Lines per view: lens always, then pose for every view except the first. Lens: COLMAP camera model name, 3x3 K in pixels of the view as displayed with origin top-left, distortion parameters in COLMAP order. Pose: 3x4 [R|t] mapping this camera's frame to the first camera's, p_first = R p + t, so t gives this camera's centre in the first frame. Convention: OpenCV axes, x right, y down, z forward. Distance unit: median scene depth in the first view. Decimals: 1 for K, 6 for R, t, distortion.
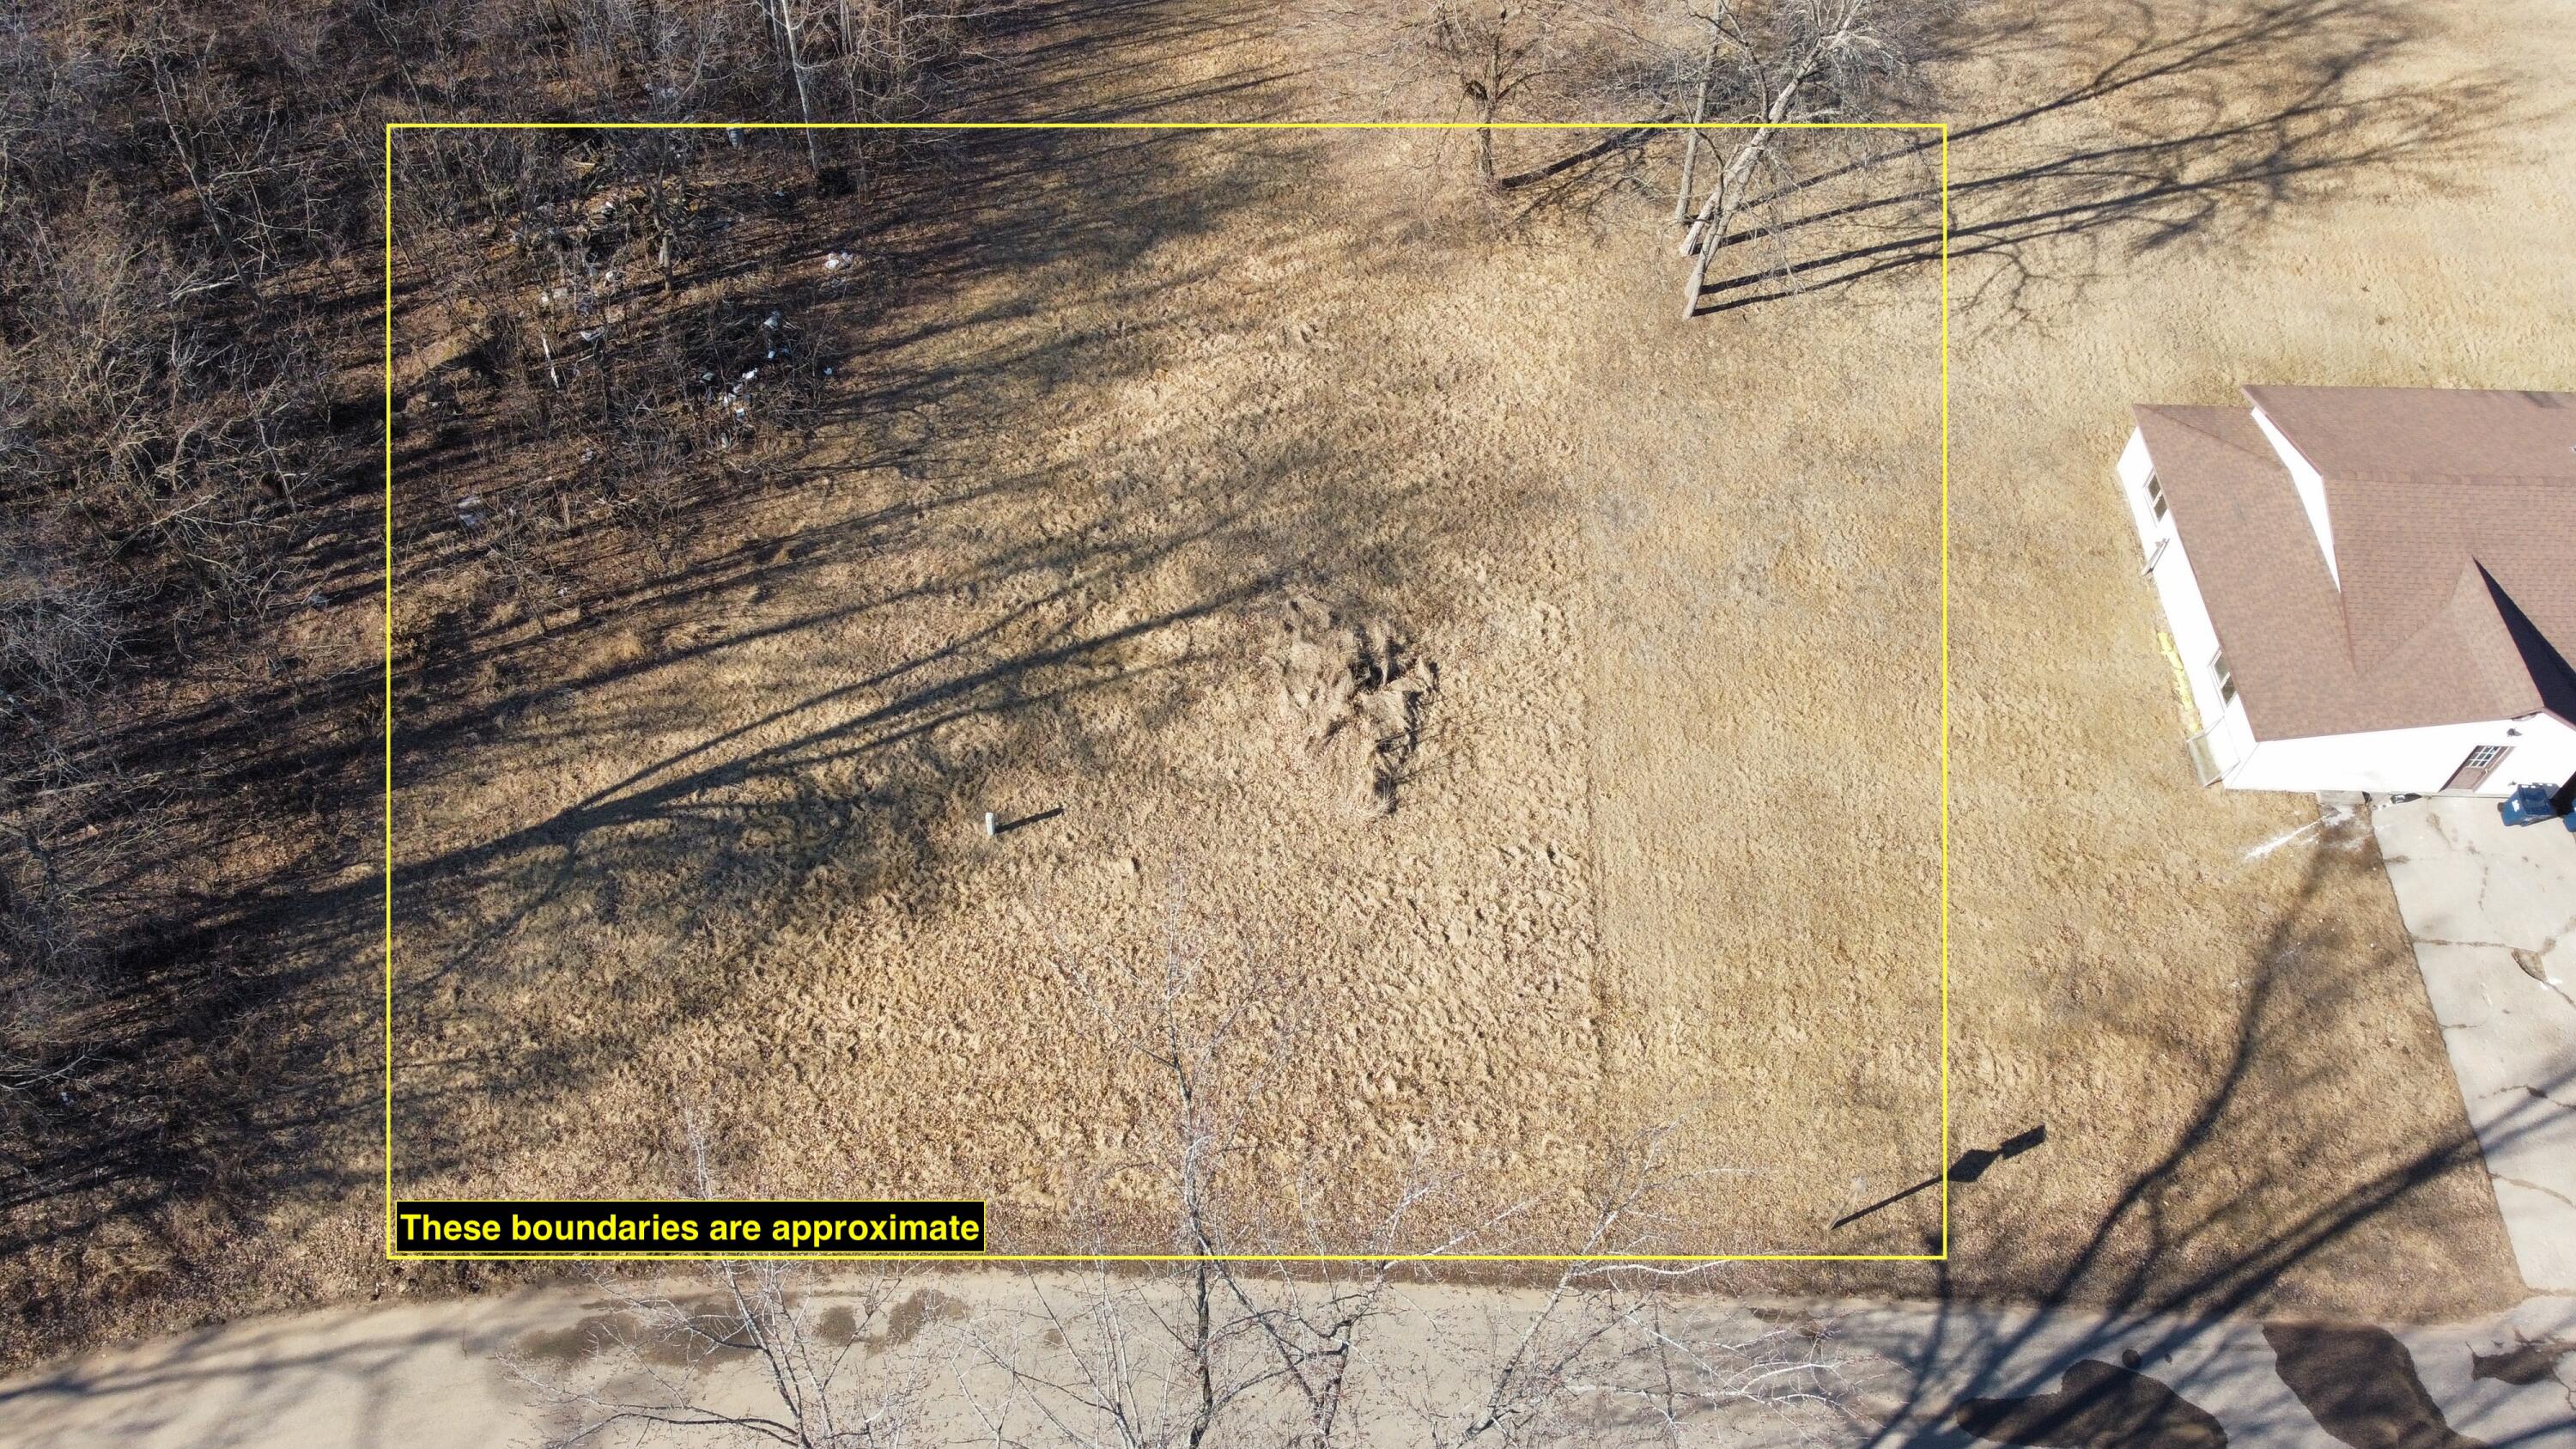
lens RADIAL K [[1929.0, 0, 1274.9], [0, 1929.0, 718.6], [0, 0, 1]] dist [-0.003673, 0.016310]
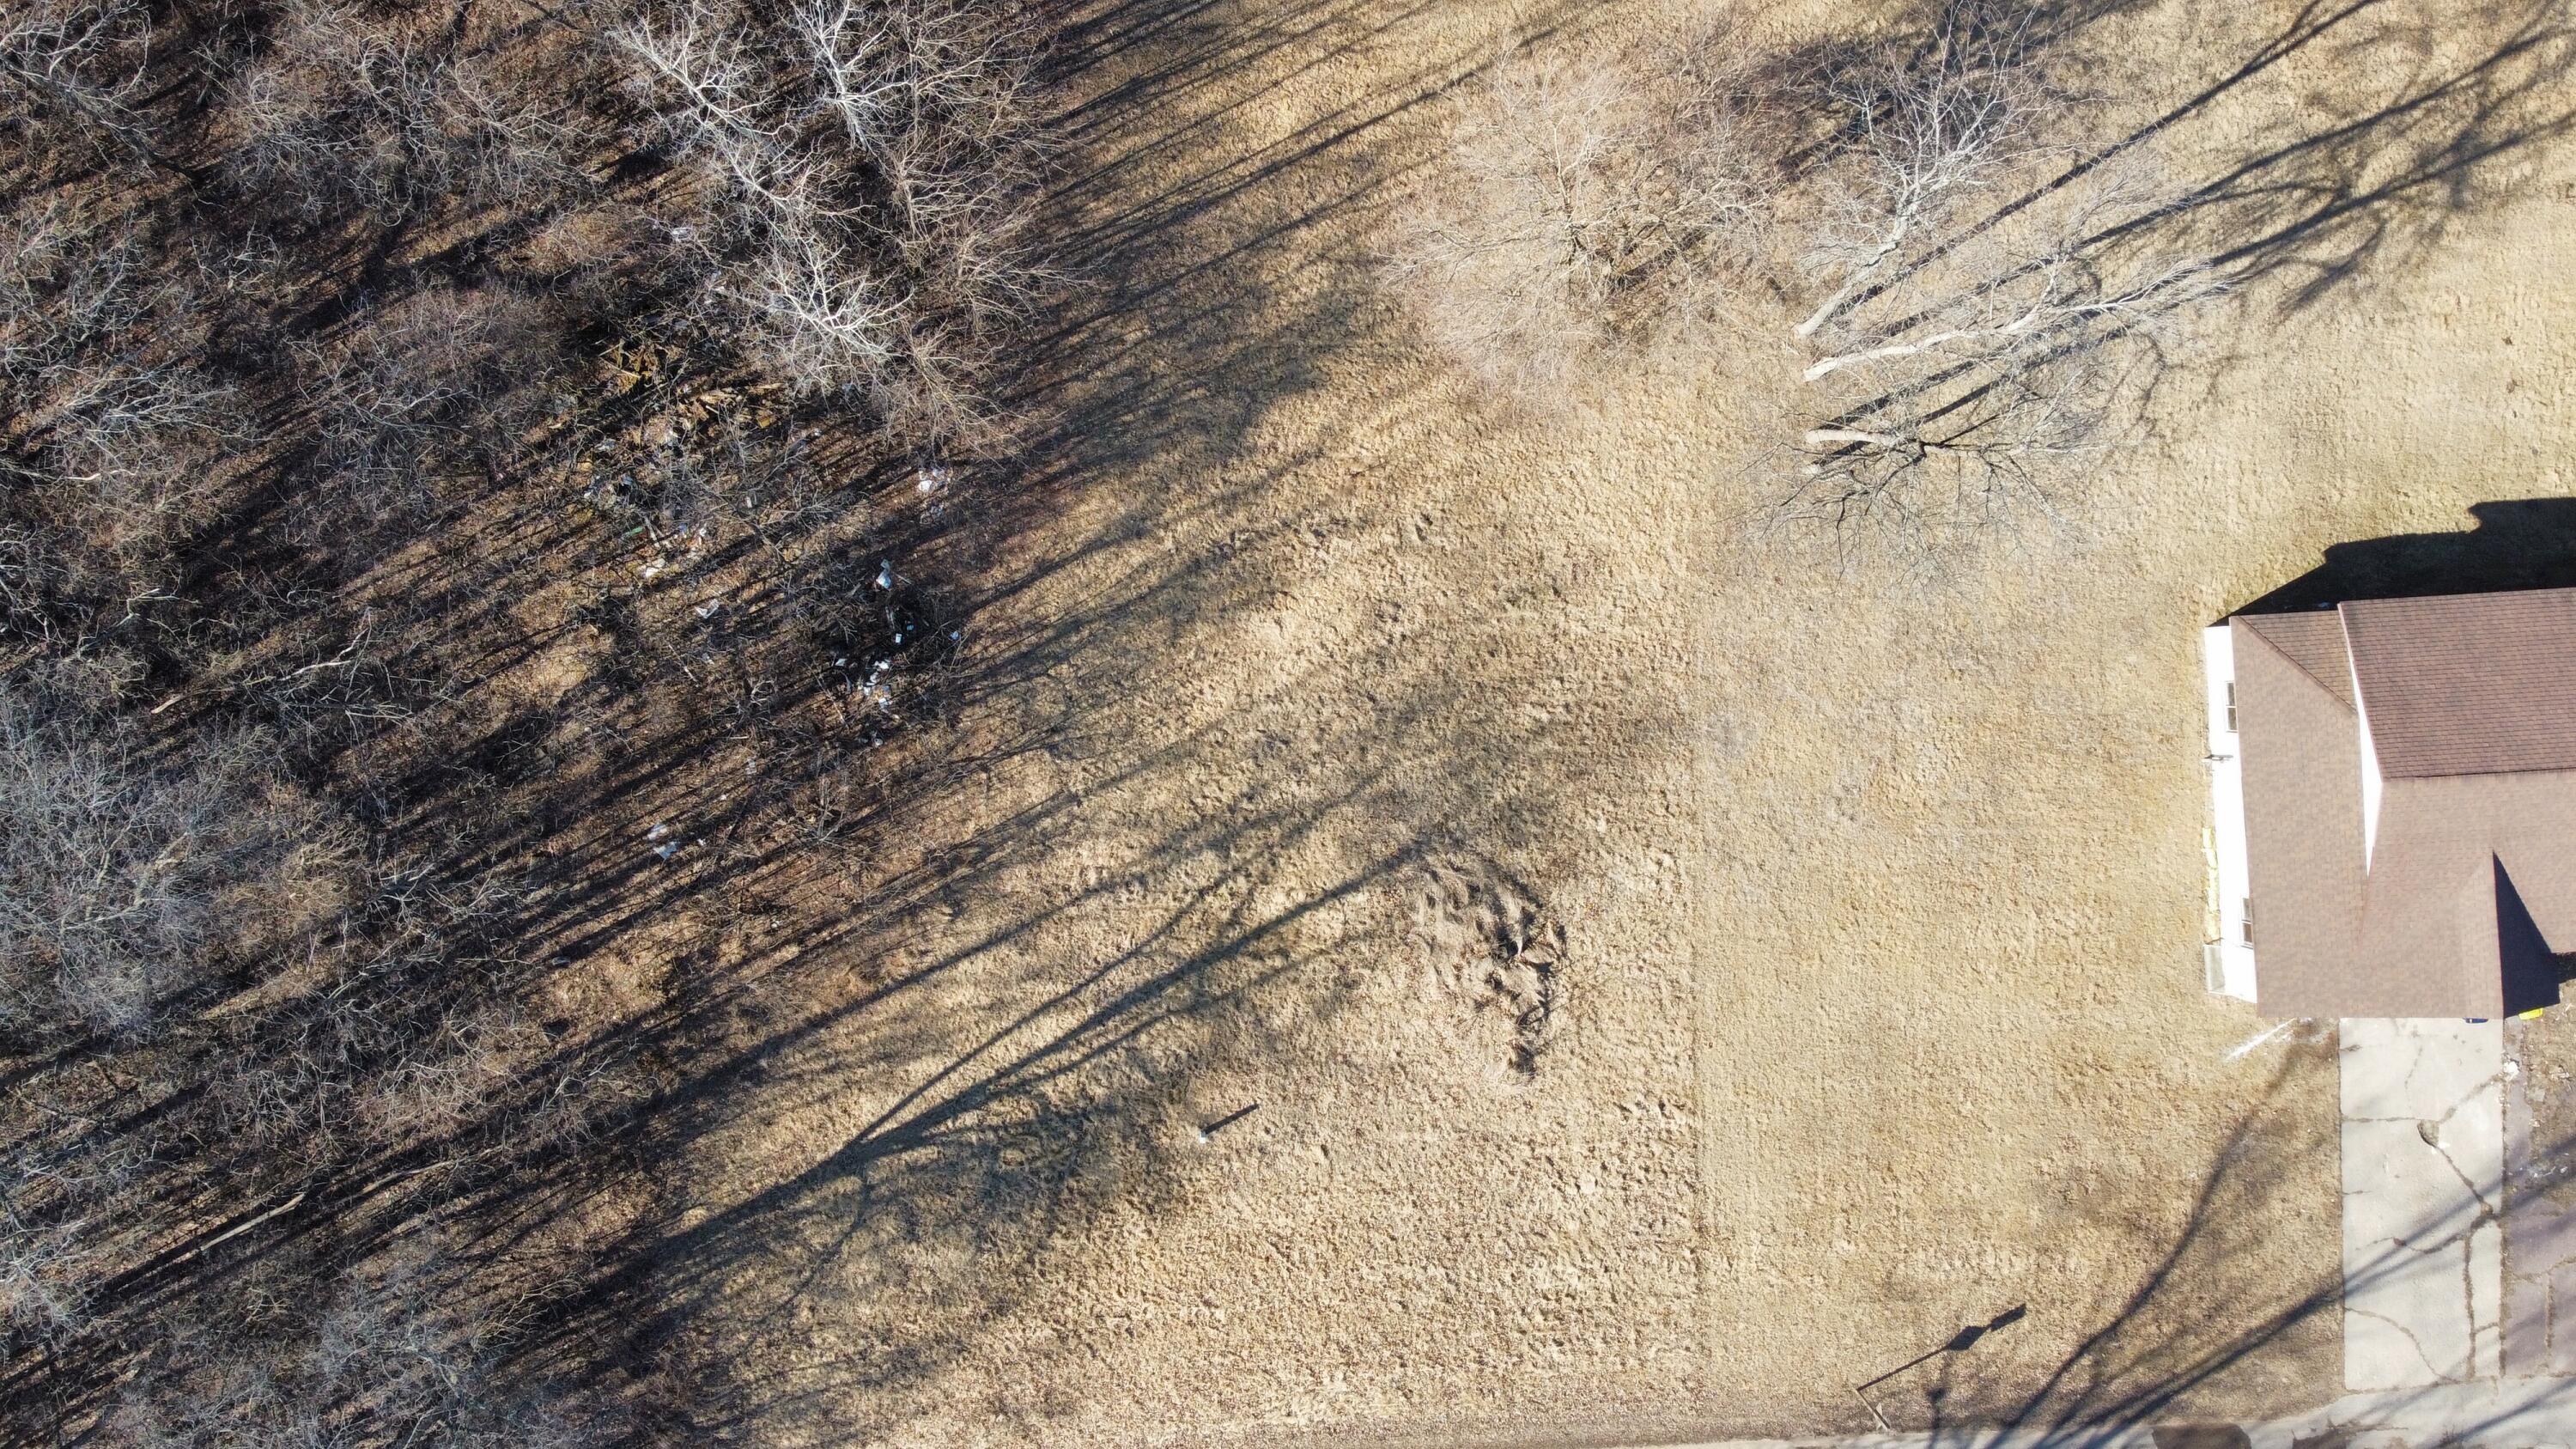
lens RADIAL K [[1929.0, 0, 1294.4], [0, 1929.0, 721.2], [0, 0, 1]] dist [-0.003673, 0.016310]
pose [[0.996730, -0.080770, 0.002496, -0.068920], [0.062576, 0.791012, 0.608591, -0.845074], [-0.051130, -0.606445, 0.793480, 0.184939]]
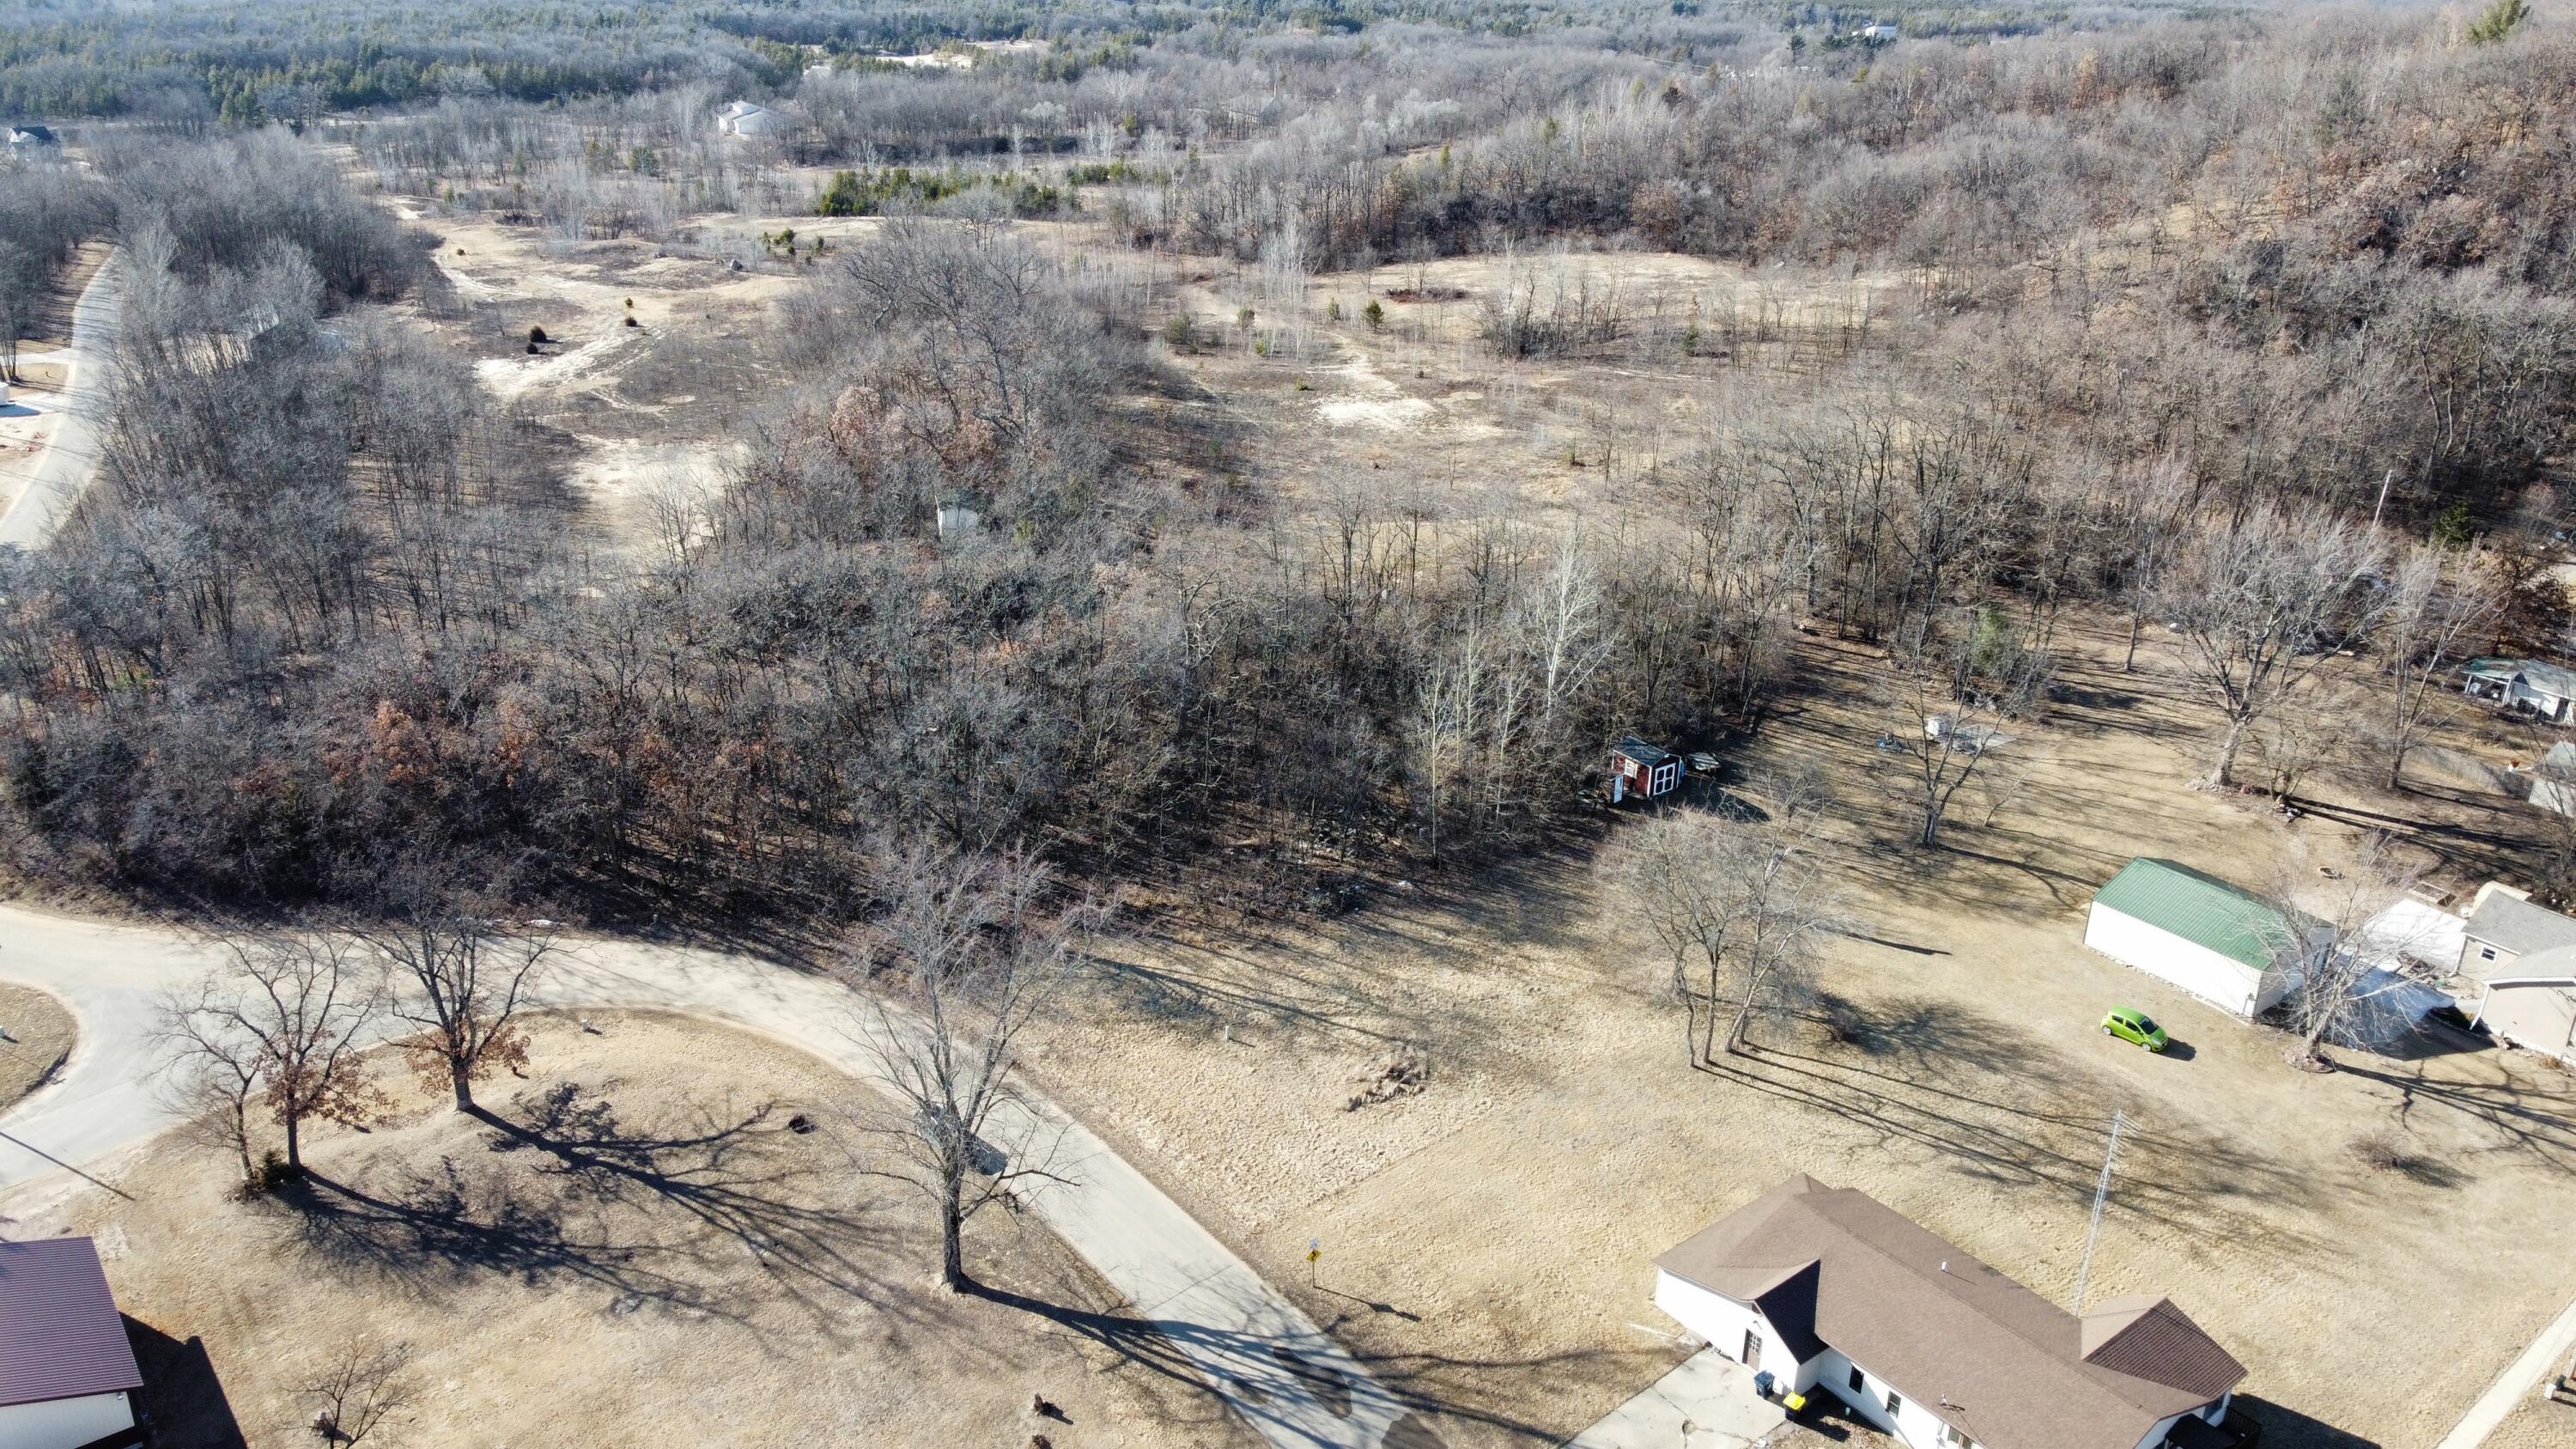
lens RADIAL K [[1929.0, 0, 1271.4], [0, 1929.0, 729.5], [0, 0, 1]] dist [-0.003673, 0.016310]
pose [[0.635117, 0.302297, -0.710804, 1.400269], [-0.623656, 0.743623, -0.240995, 0.302147], [0.455719, 0.596357, 0.660817, -0.742428]]
